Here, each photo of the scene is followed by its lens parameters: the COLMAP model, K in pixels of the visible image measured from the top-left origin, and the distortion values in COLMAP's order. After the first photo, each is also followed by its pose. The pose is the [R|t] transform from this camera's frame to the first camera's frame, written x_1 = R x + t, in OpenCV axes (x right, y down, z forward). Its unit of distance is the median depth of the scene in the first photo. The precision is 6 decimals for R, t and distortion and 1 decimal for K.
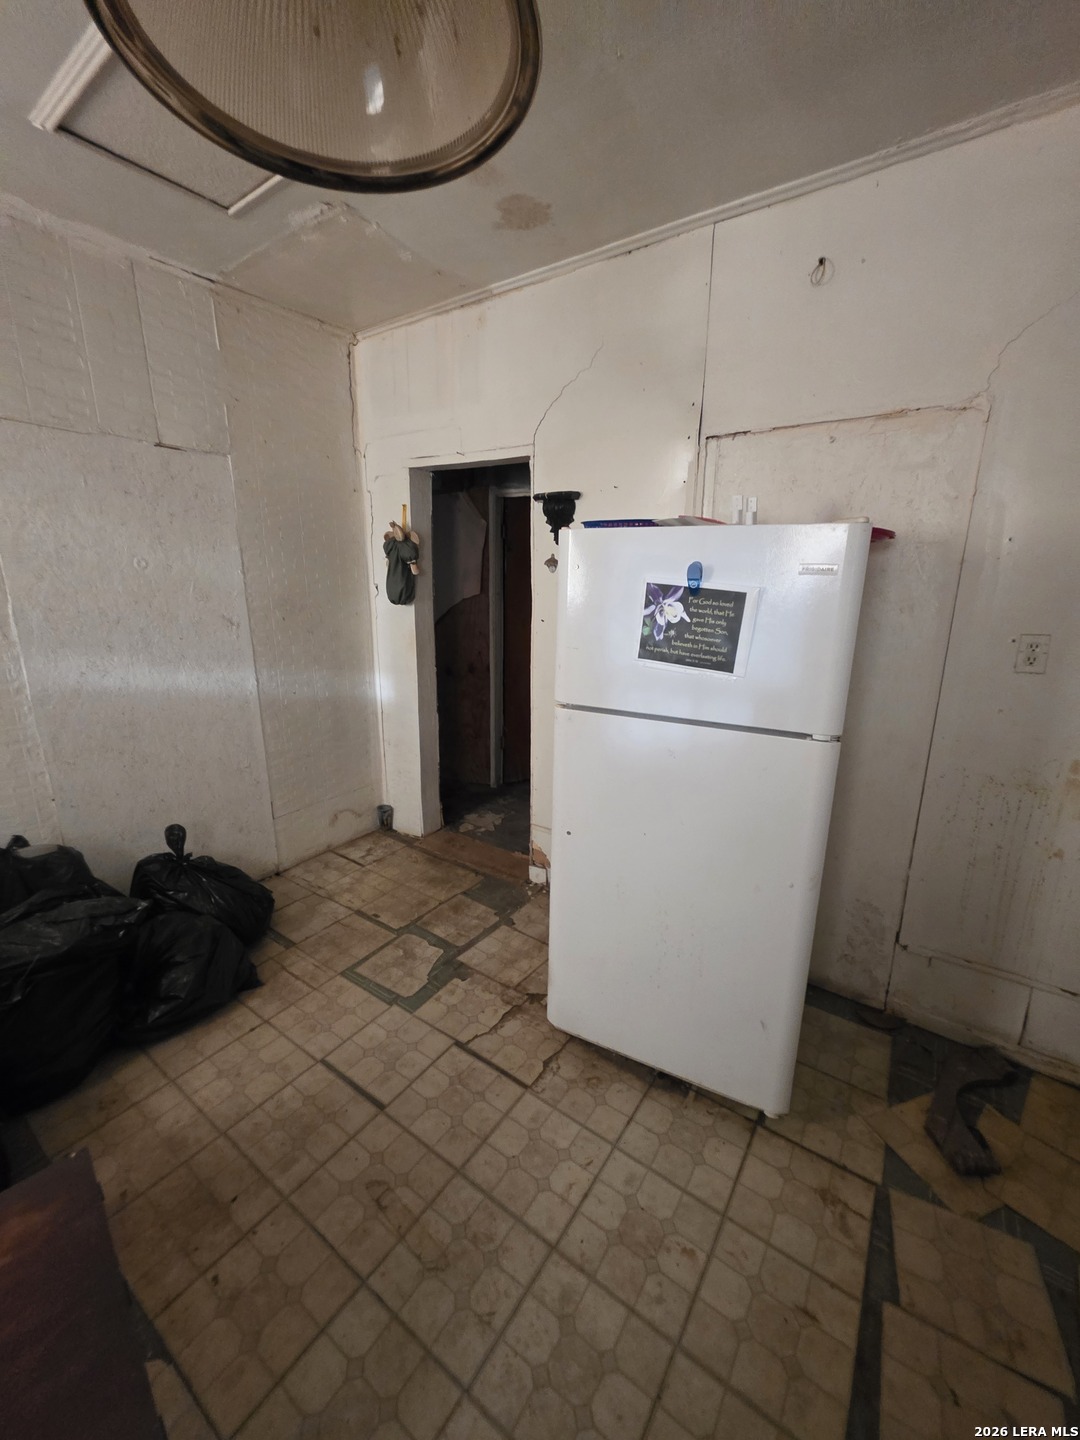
lens RADIAL K [[578.1, 0, 542.4], [0, 578.1, 711.2], [0, 0, 1]] dist [0.002254, -0.000144]
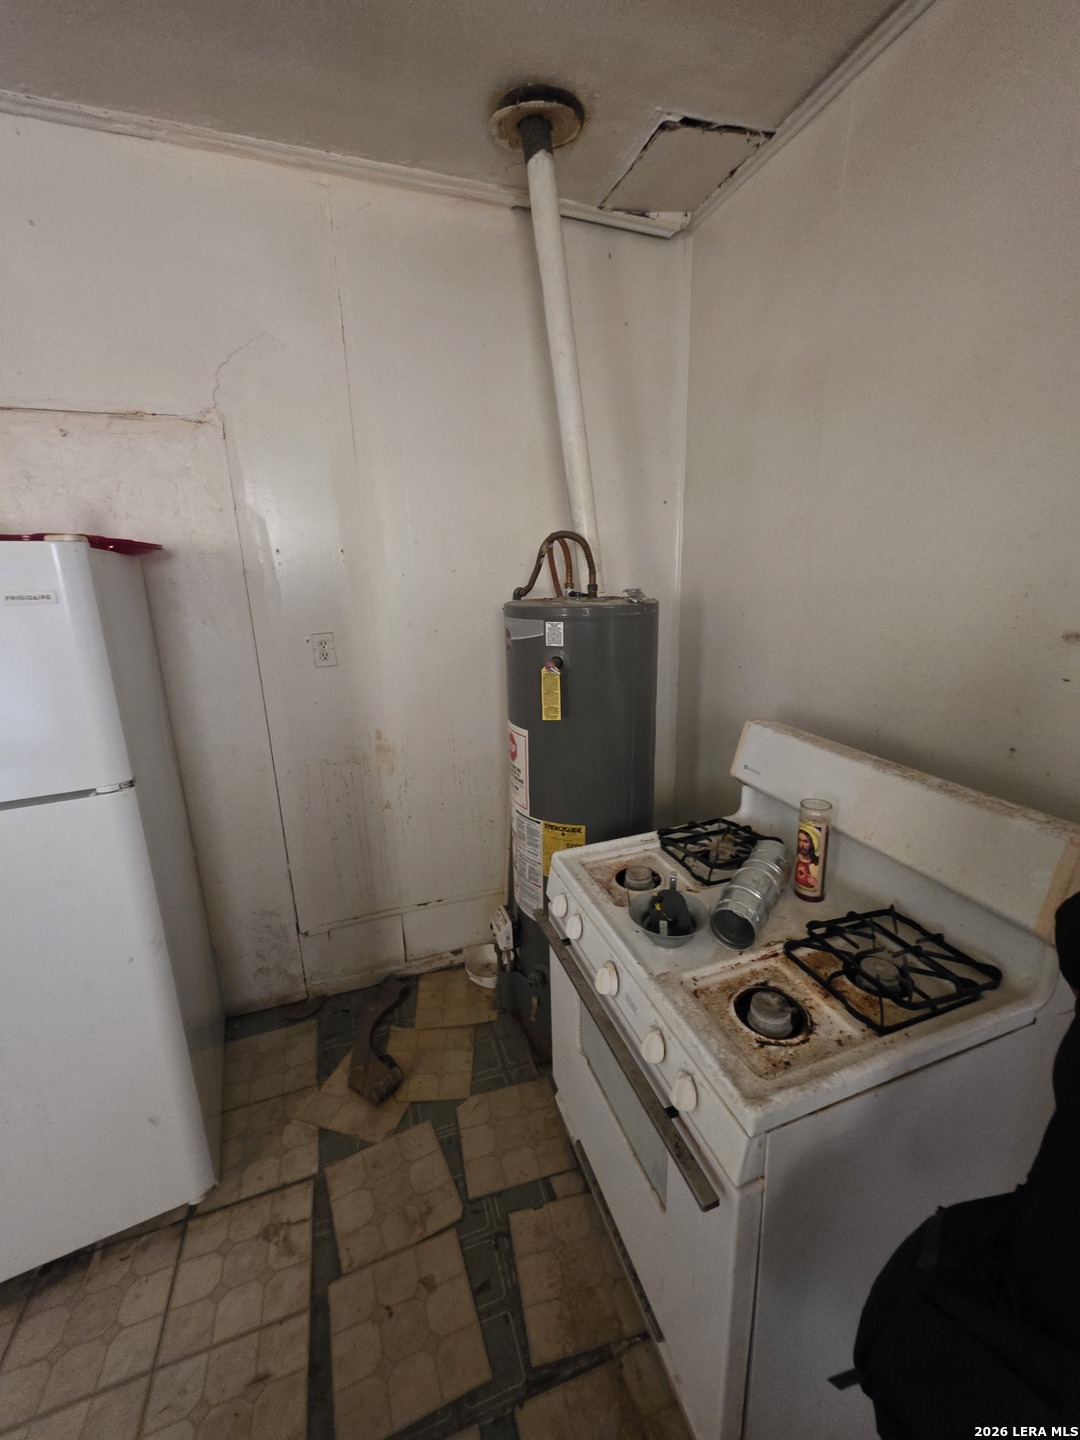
lens RADIAL K [[577.3, 0, 538.2], [0, 577.3, 714.3], [0, 0, 1]] dist [0.001198, -0.000490]
pose [[0.591319, -0.228886, 0.773275, 0.169668], [0.217390, 0.968622, 0.120470, -0.019887], [-0.776585, 0.096866, 0.622522, -0.032495]]
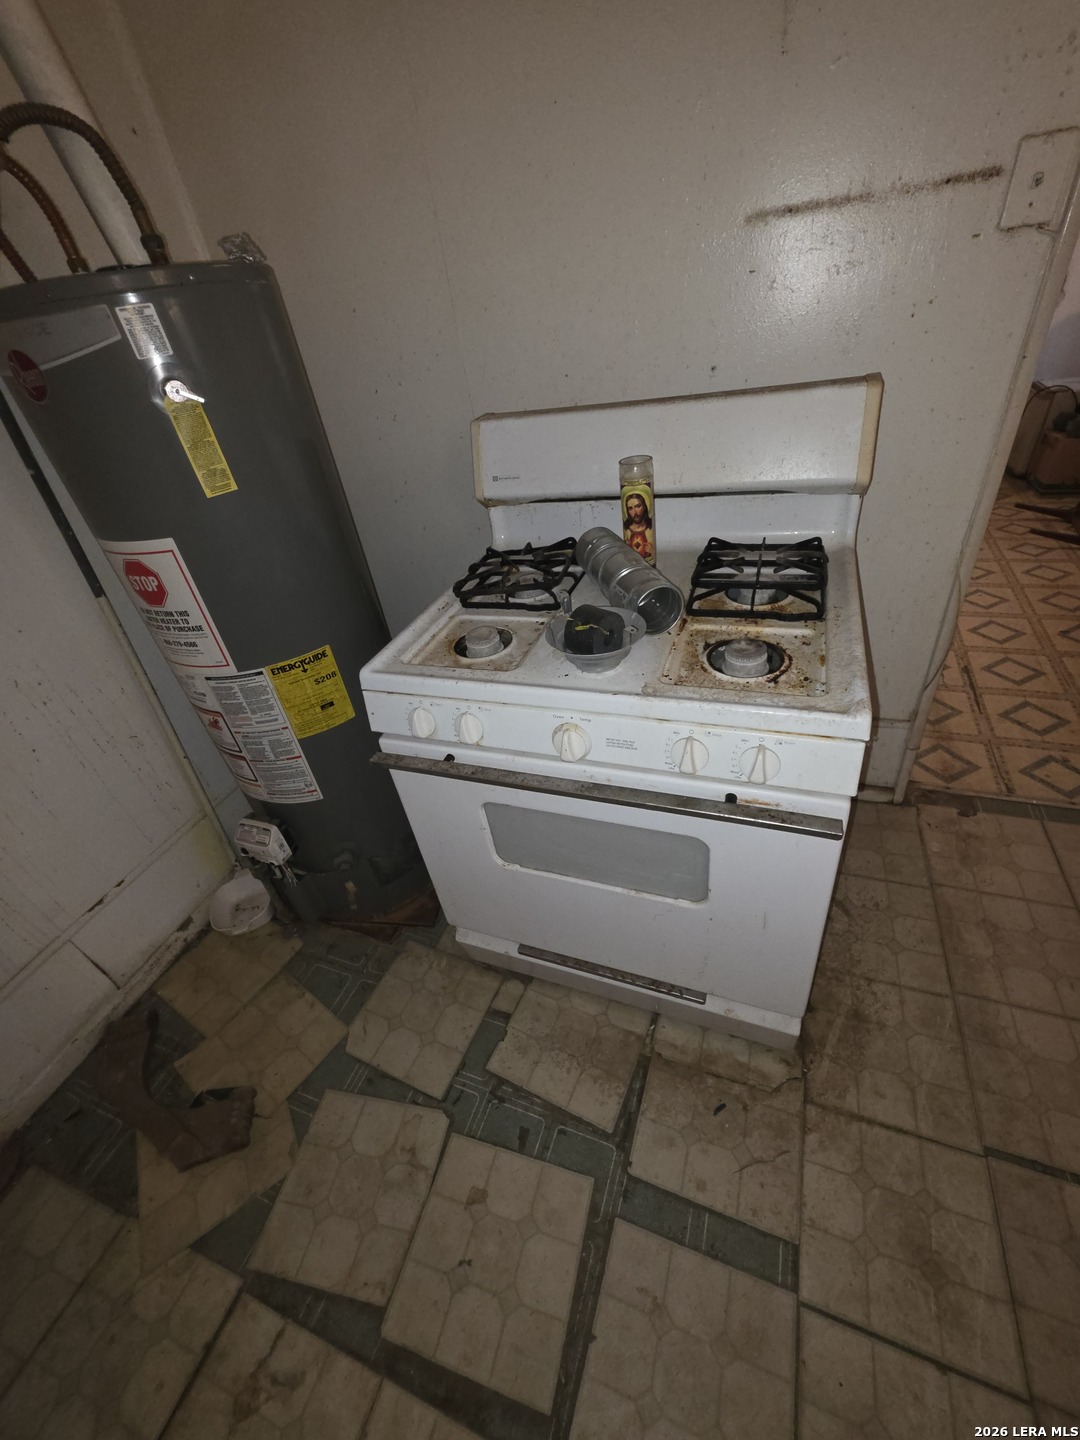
lens RADIAL K [[577.3, 0, 538.2], [0, 577.3, 714.3], [0, 0, 1]] dist [0.001198, -0.000490]
pose [[-0.240749, -0.540620, 0.806083, 0.258724], [0.352215, 0.725234, 0.591591, 0.034600], [-0.904425, 0.426340, 0.015816, 0.318361]]
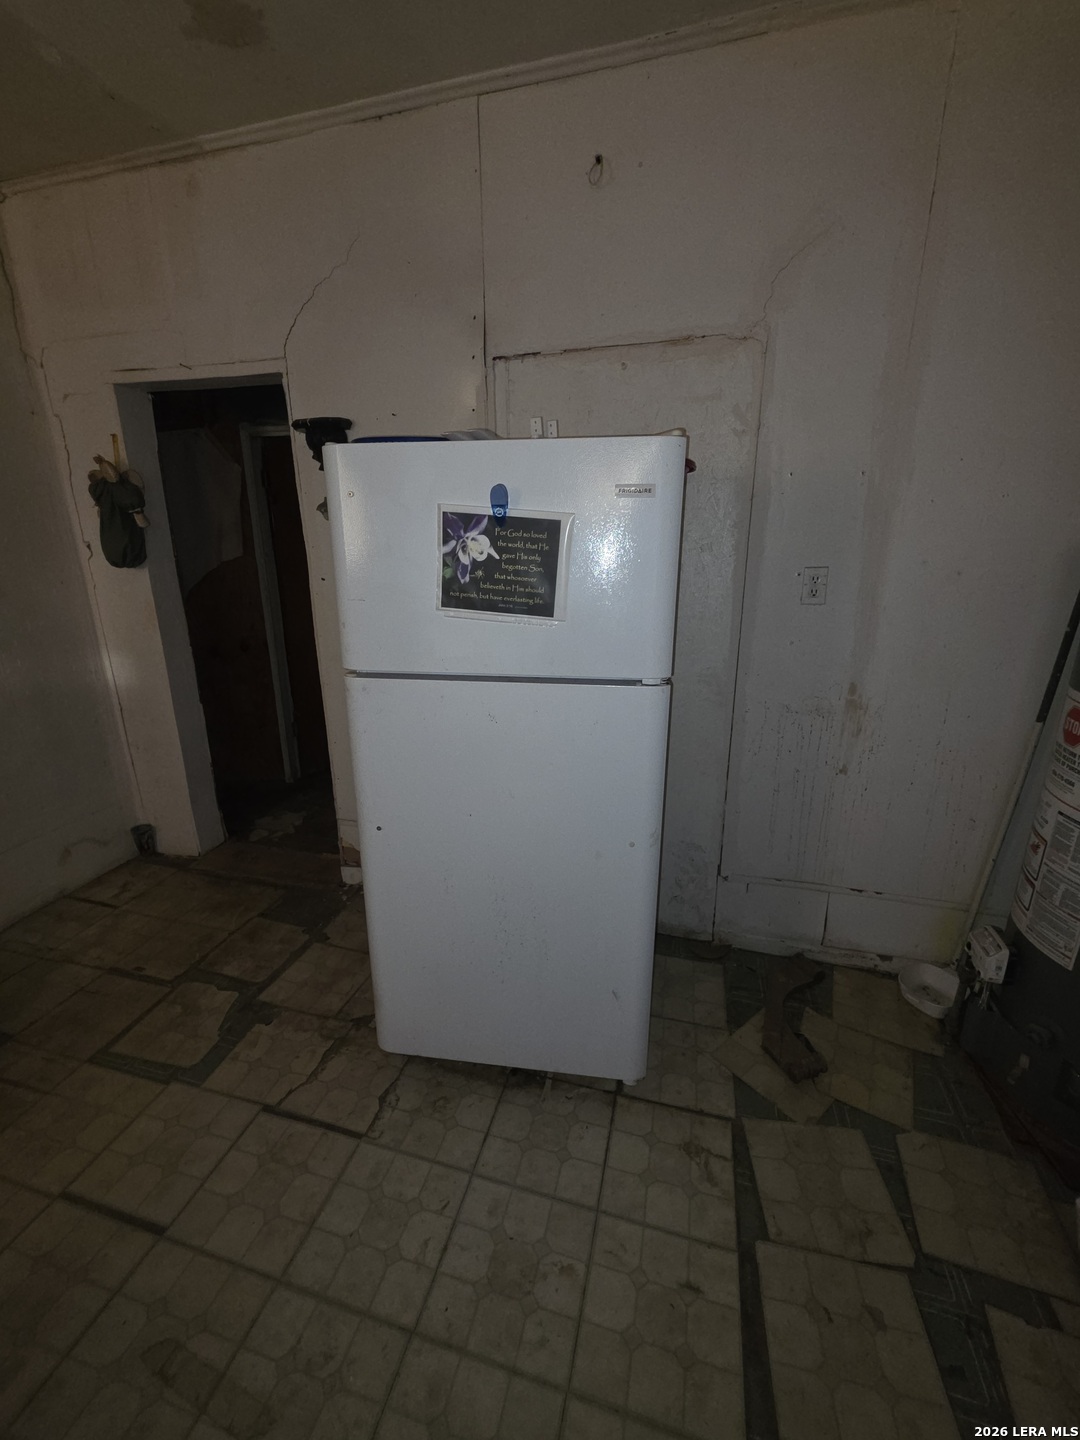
lens RADIAL K [[578.9, 0, 543.2], [0, 578.9, 712.9], [0, 0, 1]] dist [0.001774, -0.000025]
pose [[0.942317, -0.107925, 0.316845, 0.020889], [0.091750, 0.993620, 0.065579, 0.014943], [-0.321901, -0.032726, 0.946208, 0.146370]]
